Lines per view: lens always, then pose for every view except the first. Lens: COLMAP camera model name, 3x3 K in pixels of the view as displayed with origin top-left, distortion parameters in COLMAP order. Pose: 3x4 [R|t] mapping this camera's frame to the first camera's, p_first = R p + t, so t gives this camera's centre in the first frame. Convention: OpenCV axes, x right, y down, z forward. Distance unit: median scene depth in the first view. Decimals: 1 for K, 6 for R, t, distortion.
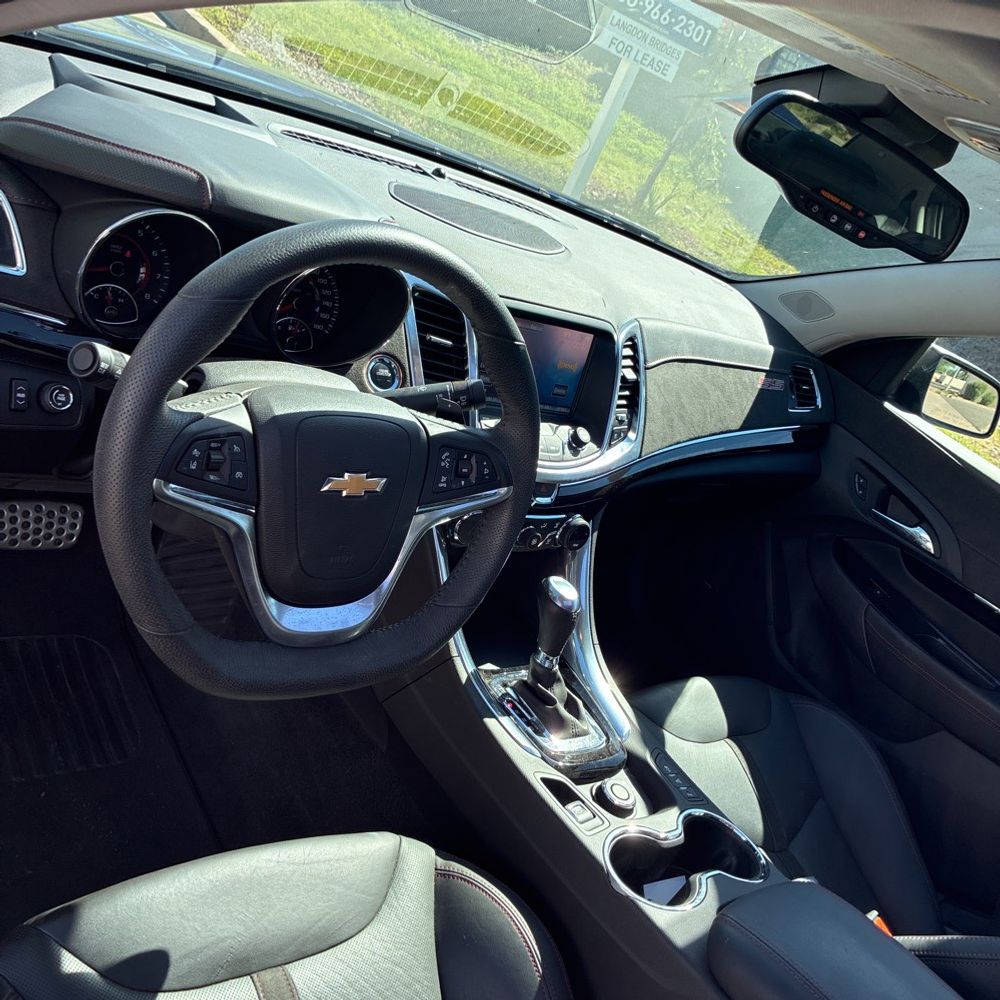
lens RADIAL K [[1005.8, 0, 509.3], [0, 1005.8, 500.0], [0, 0, 1]] dist [0.007125, 0.006356]
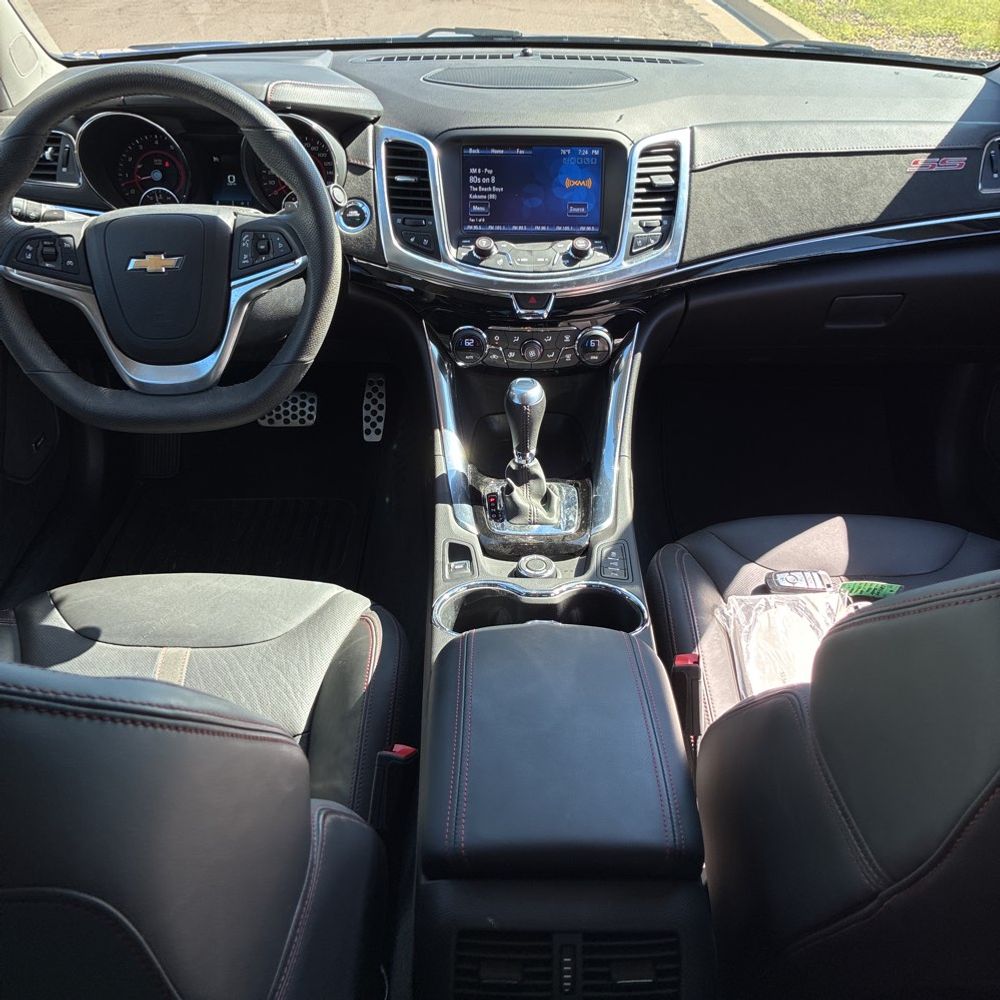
lens RADIAL K [[1005.8, 0, 509.3], [0, 1005.8, 500.0], [0, 0, 1]] dist [0.007125, 0.006356]
pose [[0.748477, -0.067623, -0.659704, 0.673705], [0.037745, 0.997519, -0.059426, 0.251367], [0.662085, 0.019579, 0.749173, 0.195141]]
